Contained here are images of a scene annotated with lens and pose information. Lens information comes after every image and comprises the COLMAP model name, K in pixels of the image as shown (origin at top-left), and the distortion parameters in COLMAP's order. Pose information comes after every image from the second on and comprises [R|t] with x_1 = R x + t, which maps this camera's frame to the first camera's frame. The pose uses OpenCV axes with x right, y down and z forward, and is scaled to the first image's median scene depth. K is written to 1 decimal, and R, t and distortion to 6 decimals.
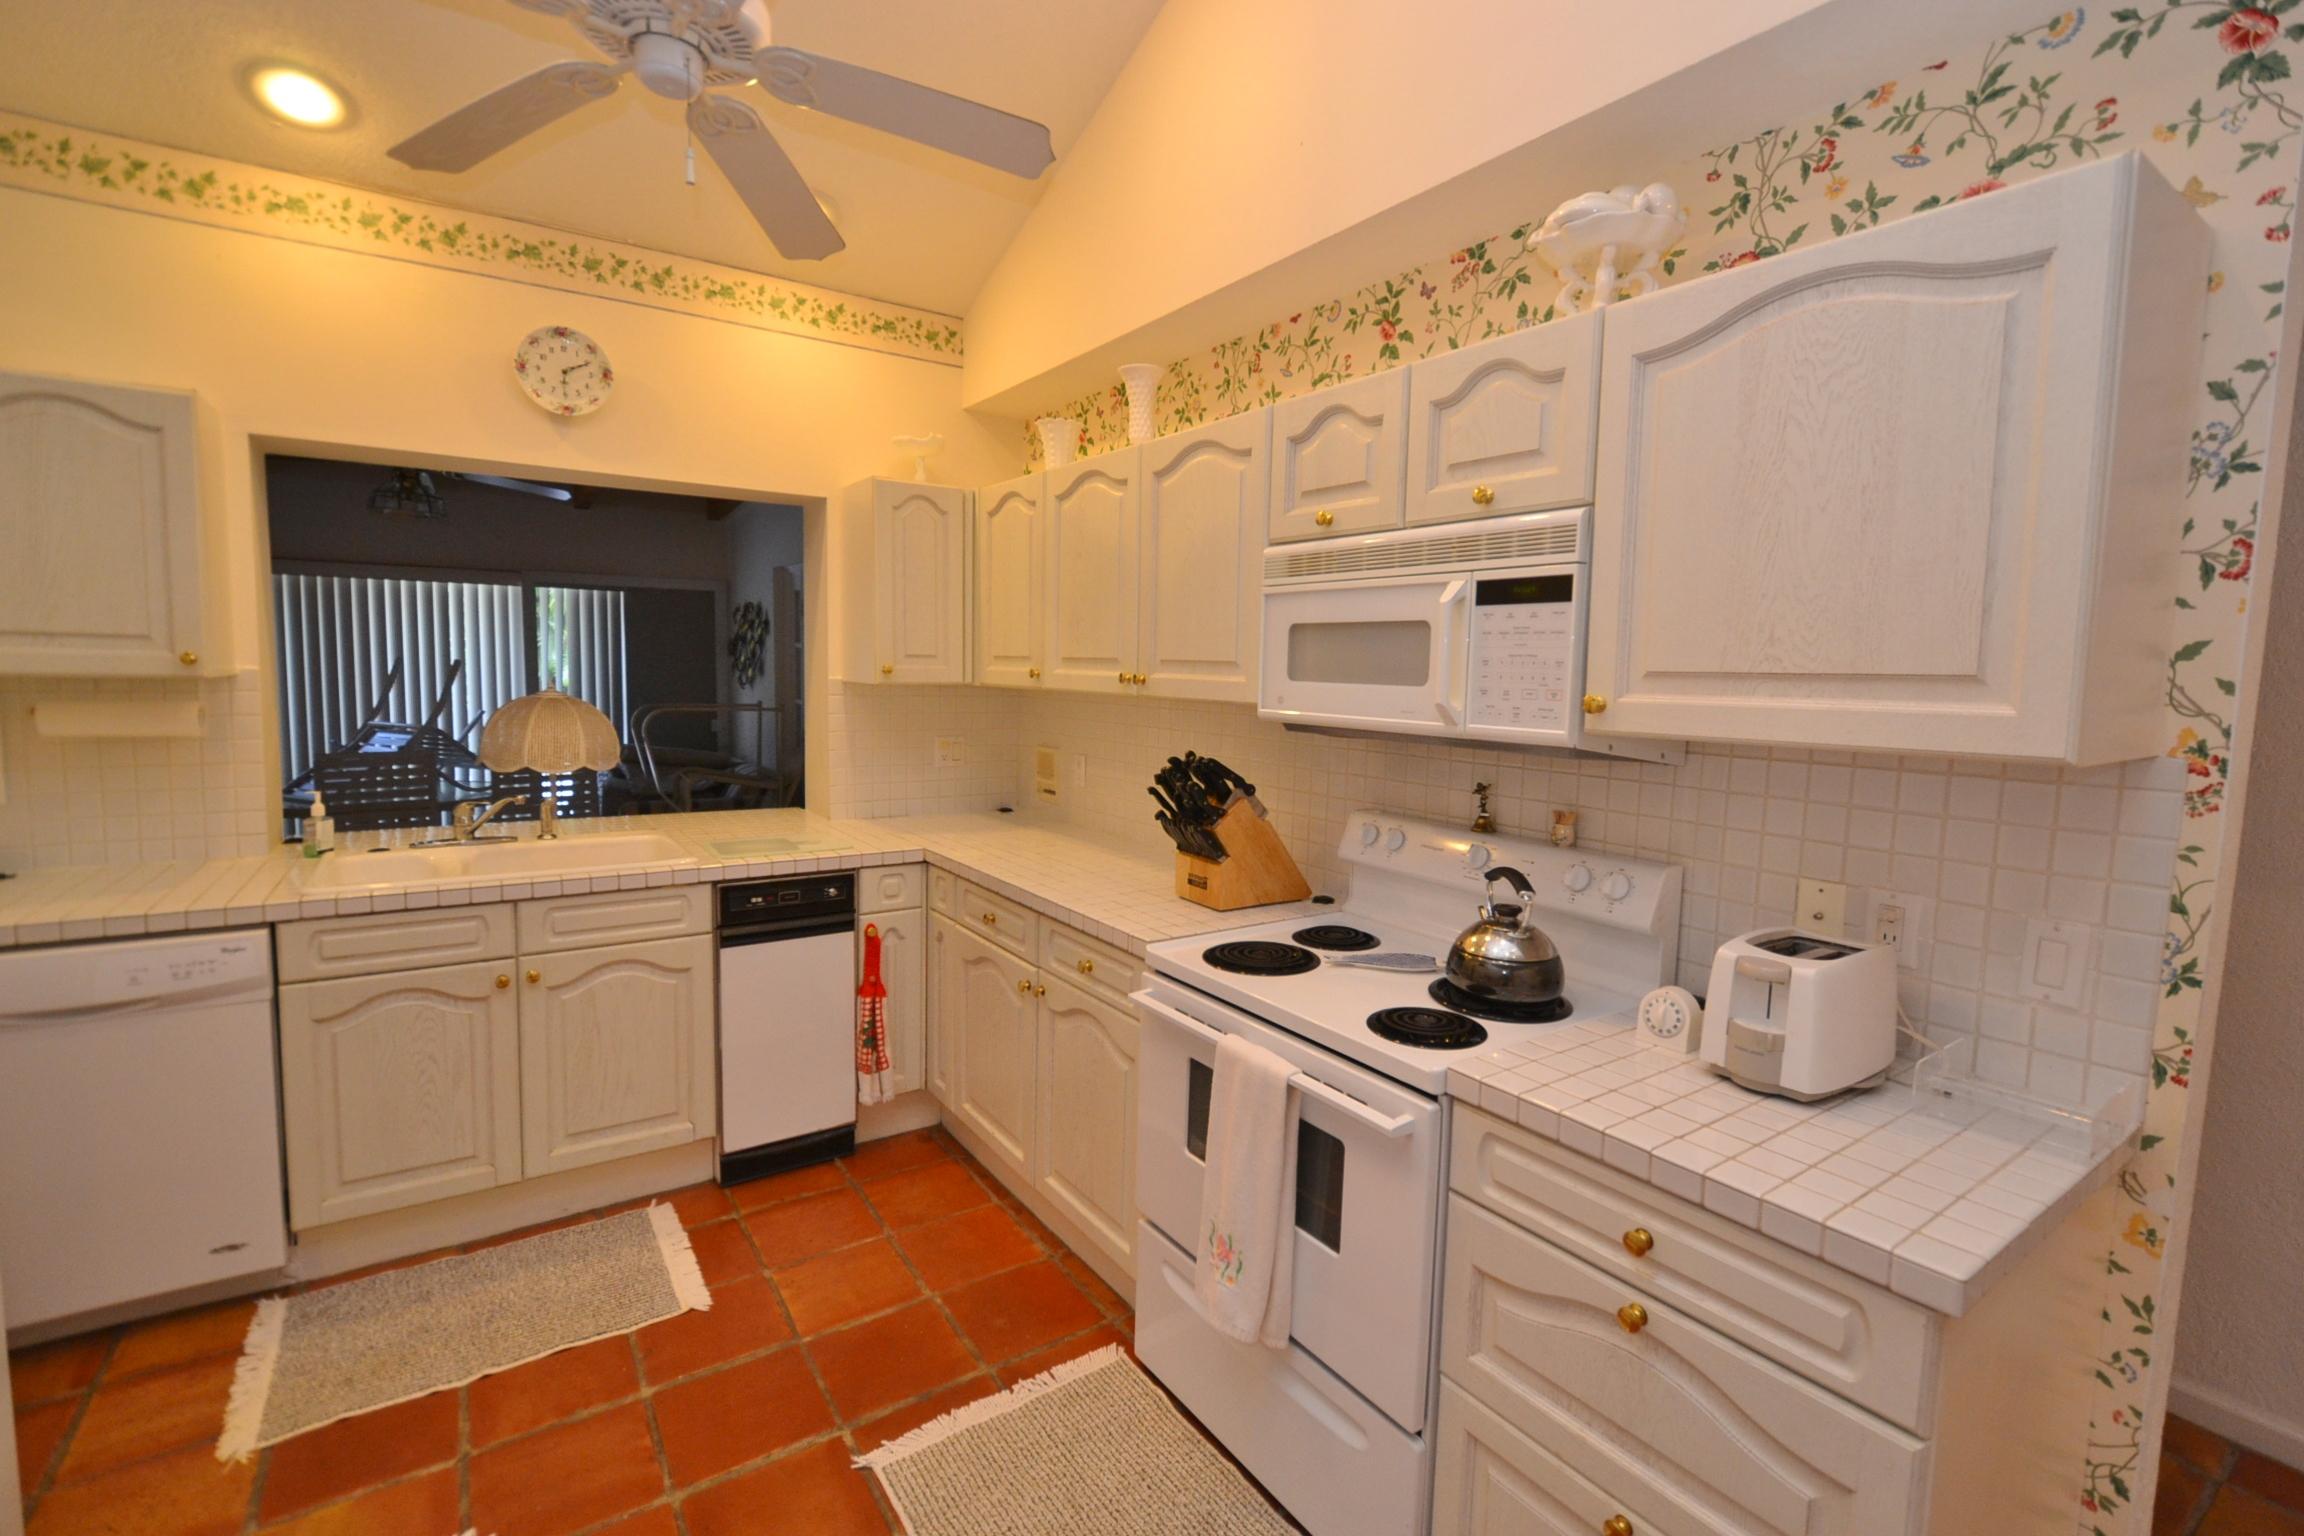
lens RADIAL K [[1022.0, 0, 1171.4], [0, 1022.0, 760.1], [0, 0, 1]] dist [0.016574, -0.012885]
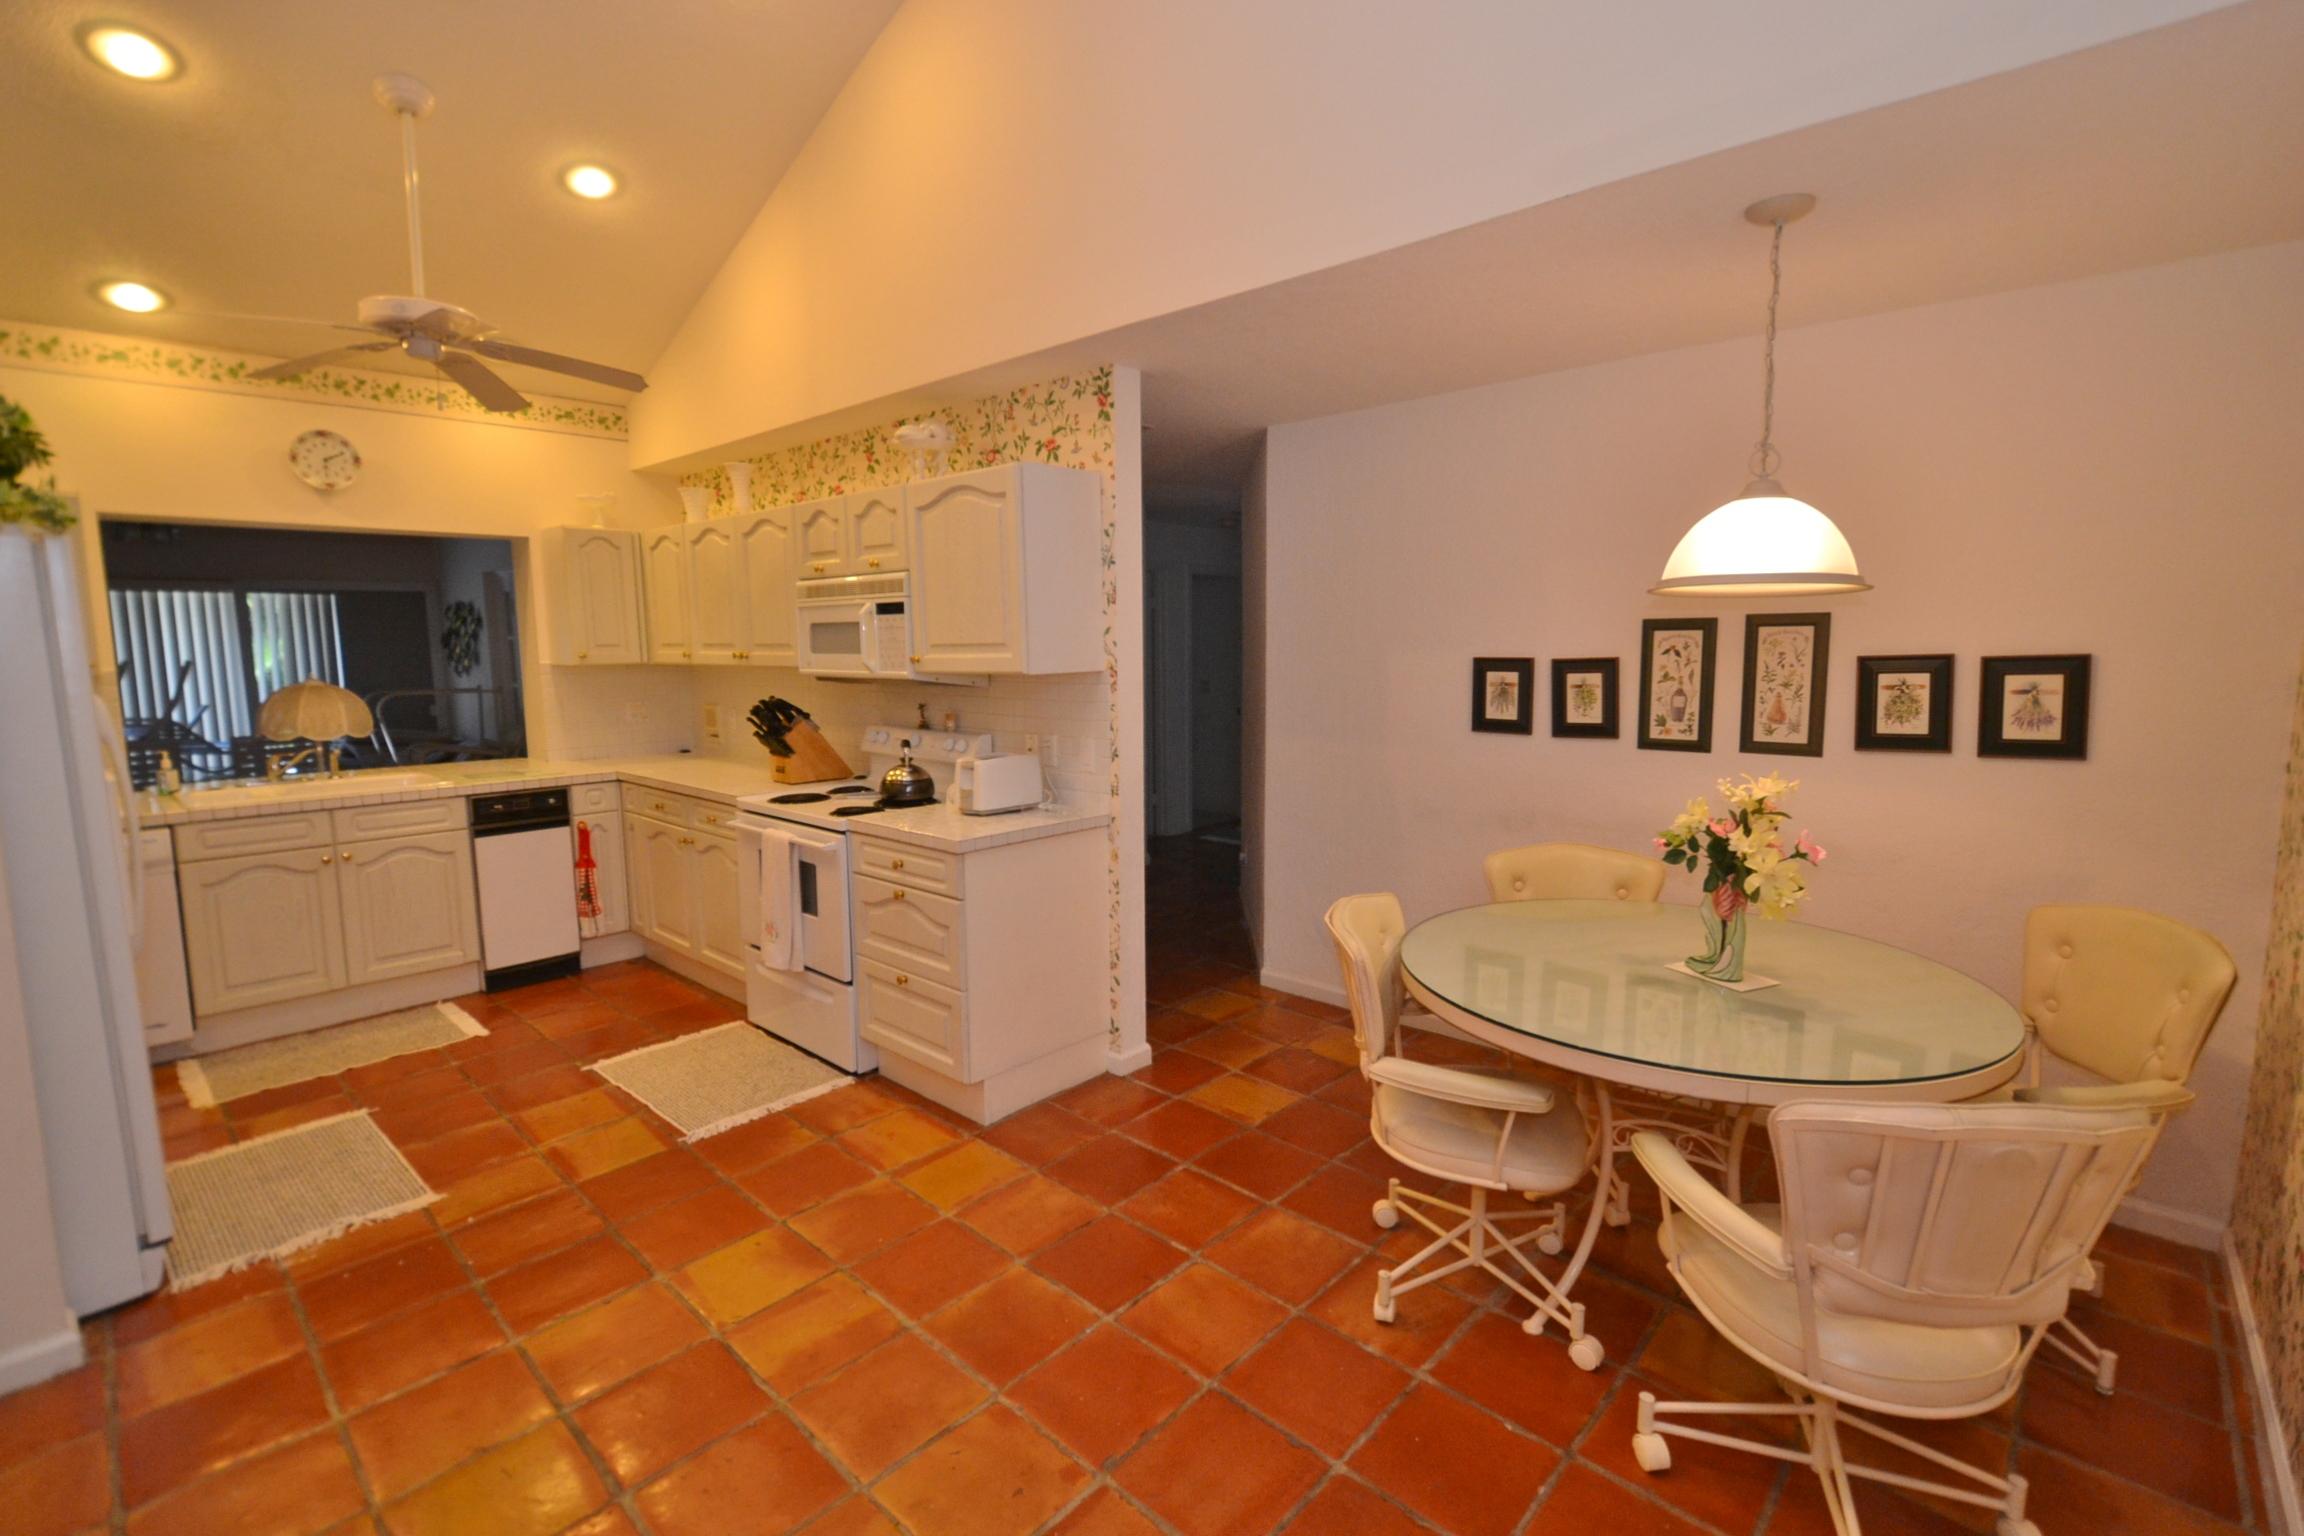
lens RADIAL K [[1018.3, 0, 1168.9], [0, 1018.3, 760.8], [0, 0, 1]] dist [0.008959, -0.007922]
pose [[0.973885, -0.058274, 0.219438, 0.263356], [0.052032, 0.998062, 0.034122, 0.070792], [-0.221001, -0.021813, 0.975029, -0.772025]]
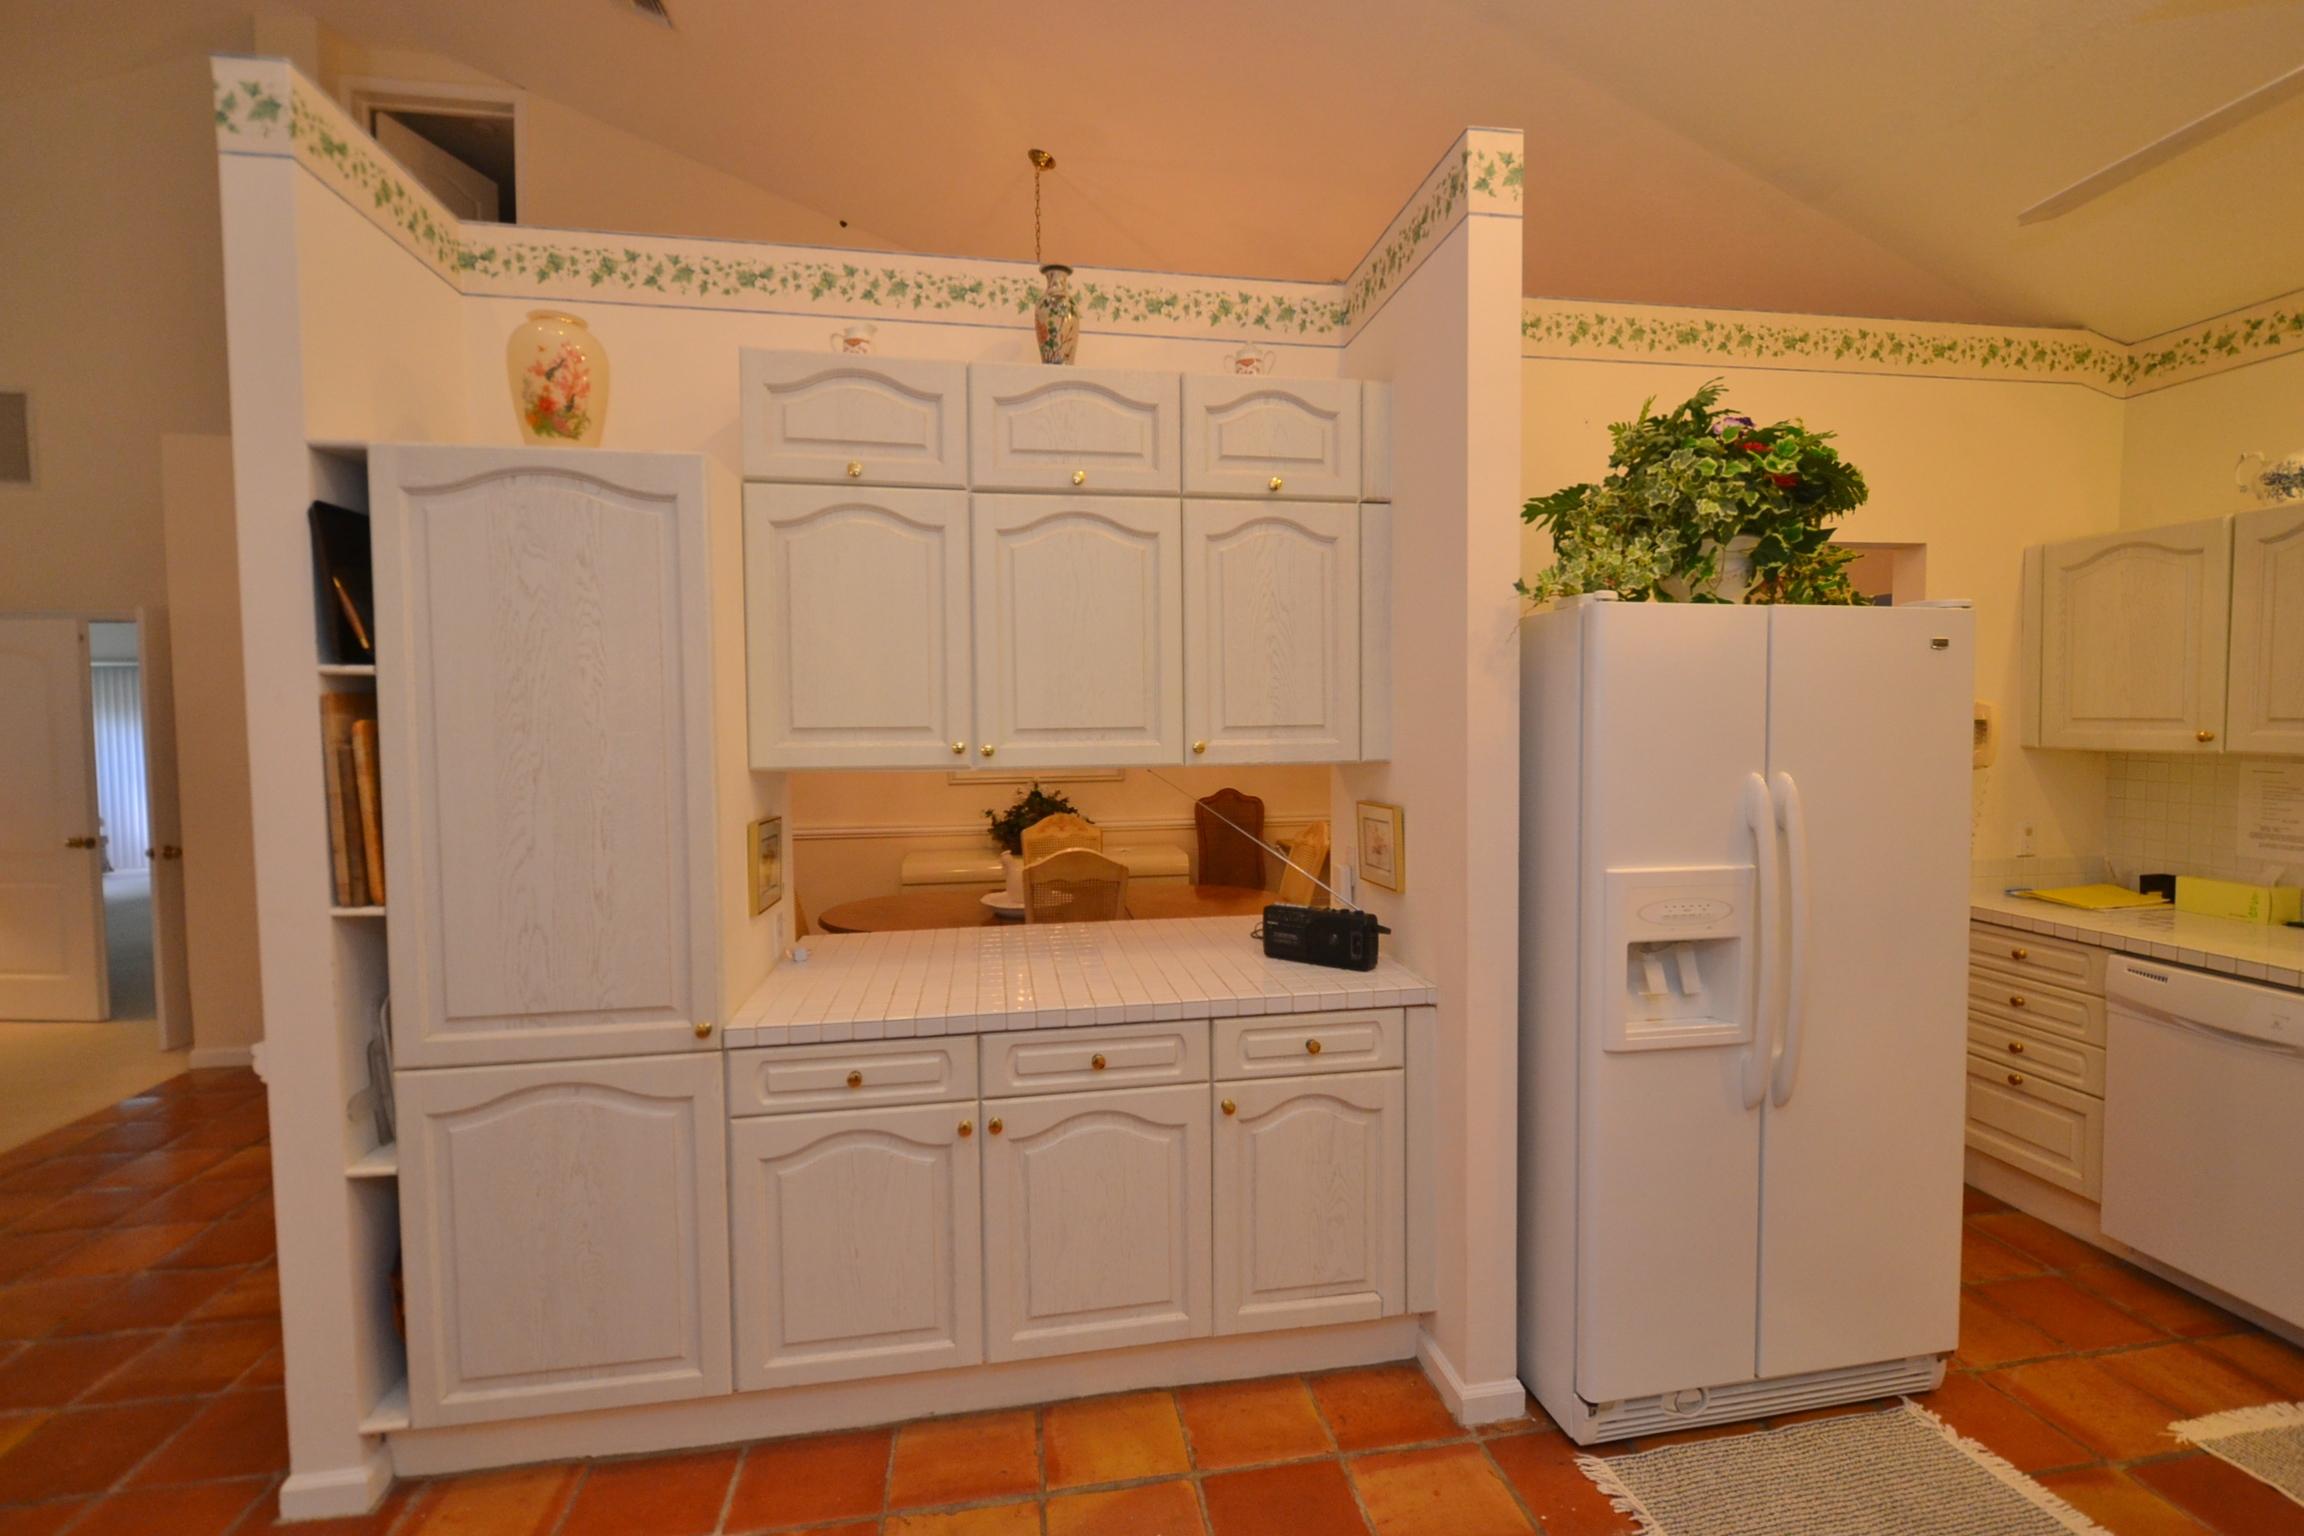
lens RADIAL K [[1018.3, 0, 1168.9], [0, 1018.3, 760.8], [0, 0, 1]] dist [0.008959, -0.007922]
pose [[-0.423517, 0.019186, -0.905685, 0.405059], [-0.086936, 0.994300, 0.061716, -0.029237], [0.901707, 0.104875, -0.419435, 0.264020]]
